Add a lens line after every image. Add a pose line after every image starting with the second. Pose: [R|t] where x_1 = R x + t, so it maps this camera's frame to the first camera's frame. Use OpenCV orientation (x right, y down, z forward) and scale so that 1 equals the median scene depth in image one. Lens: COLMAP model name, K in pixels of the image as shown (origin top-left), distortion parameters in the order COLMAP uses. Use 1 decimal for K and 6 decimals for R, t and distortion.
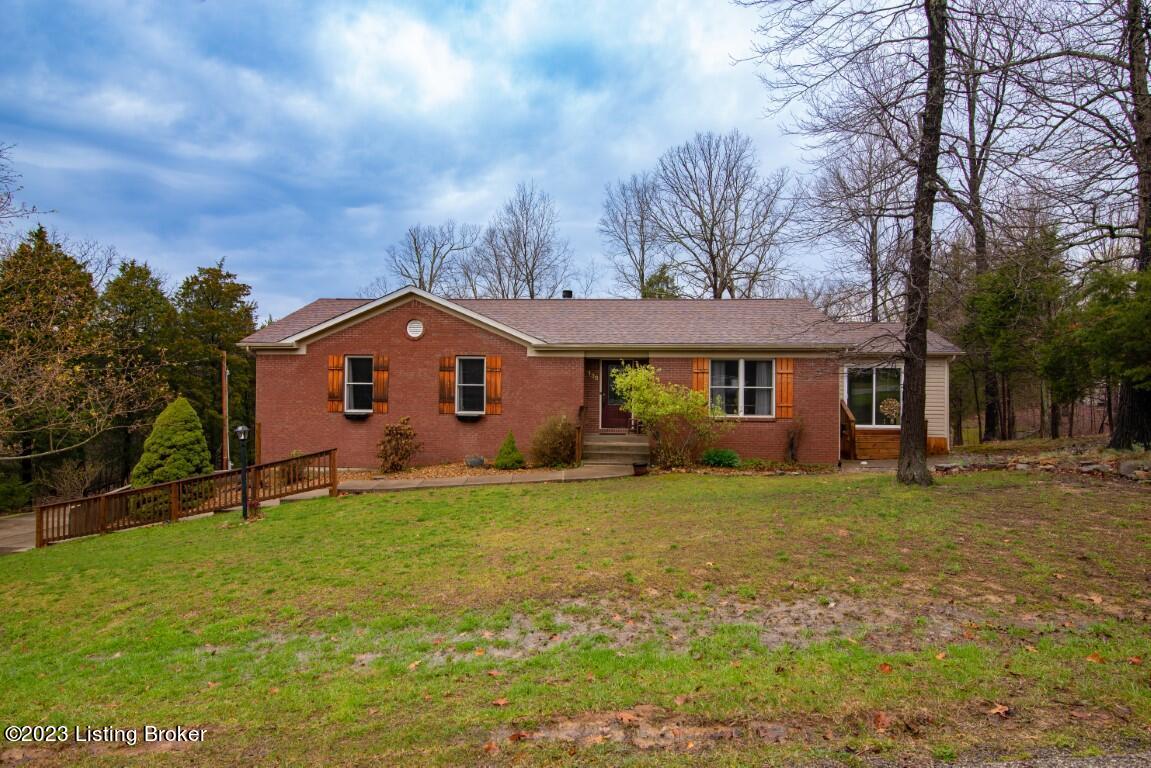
lens RADIAL K [[620.5, 0, 575.5], [0, 620.5, 384.0], [0, 0, 1]] dist [0.001955, 0.000375]
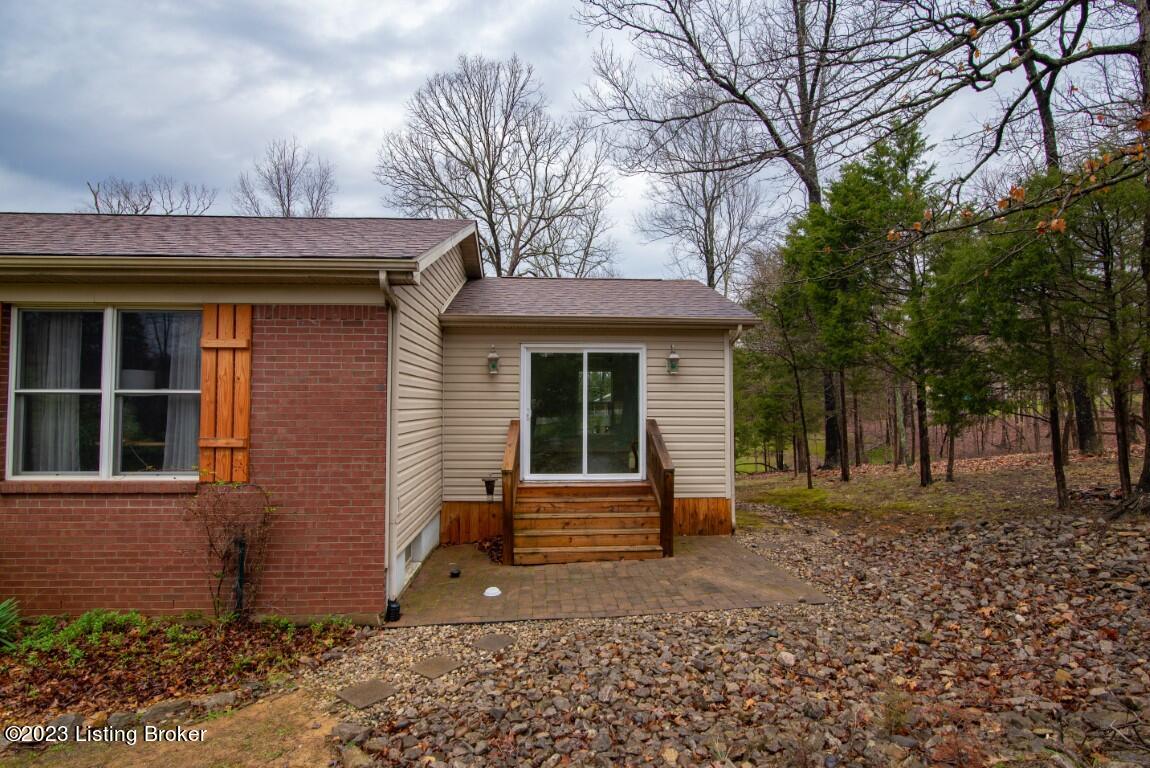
lens RADIAL K [[552.0, 0, 554.6], [0, 552.0, 379.6], [0, 0, 1]] dist [0.001768, 0.000205]
pose [[0.993864, 0.001651, 0.110596, 0.463128], [0.001371, 0.999628, -0.027246, 0.007572], [-0.110600, 0.027230, 0.993492, 0.655798]]
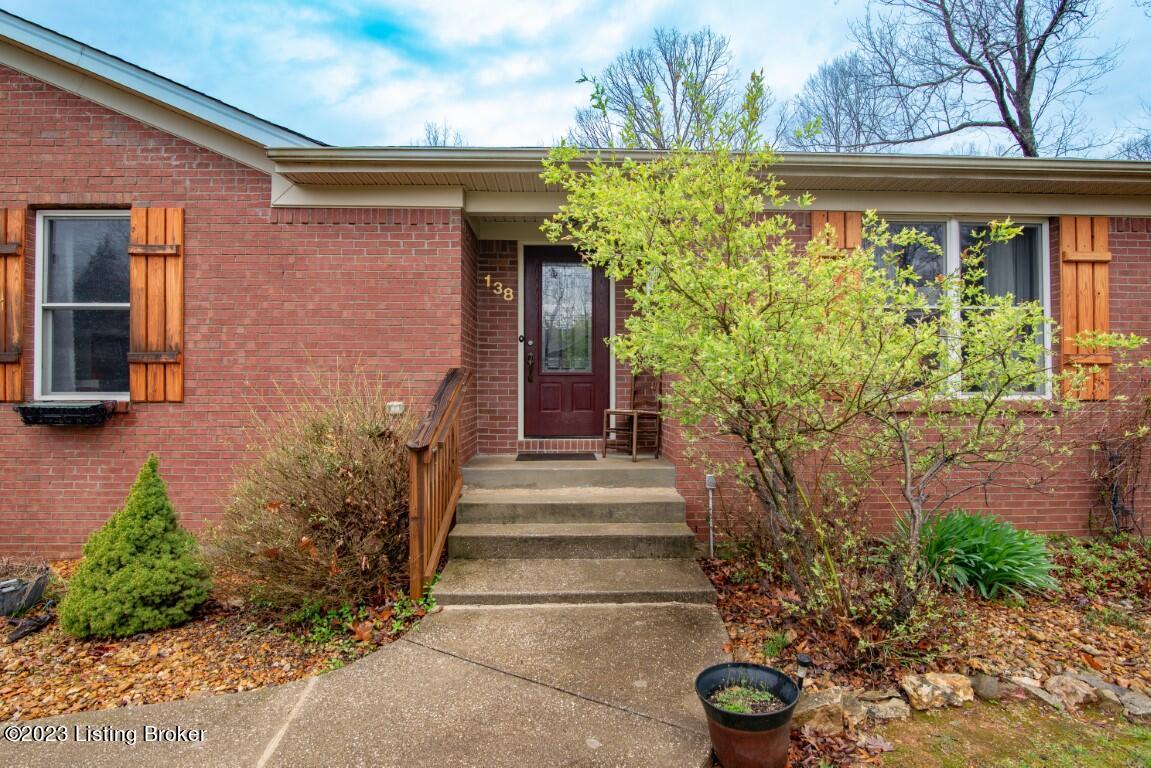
lens RADIAL K [[517.6, 0, 575.5], [0, 517.6, 384.0], [0, 0, 1]] dist [-0.039039, 0.000056]
pose [[0.993420, -0.008009, 0.114247, 0.039303], [0.008419, 0.999960, -0.003103, 0.043320], [-0.114218, 0.004044, 0.993447, 0.744373]]
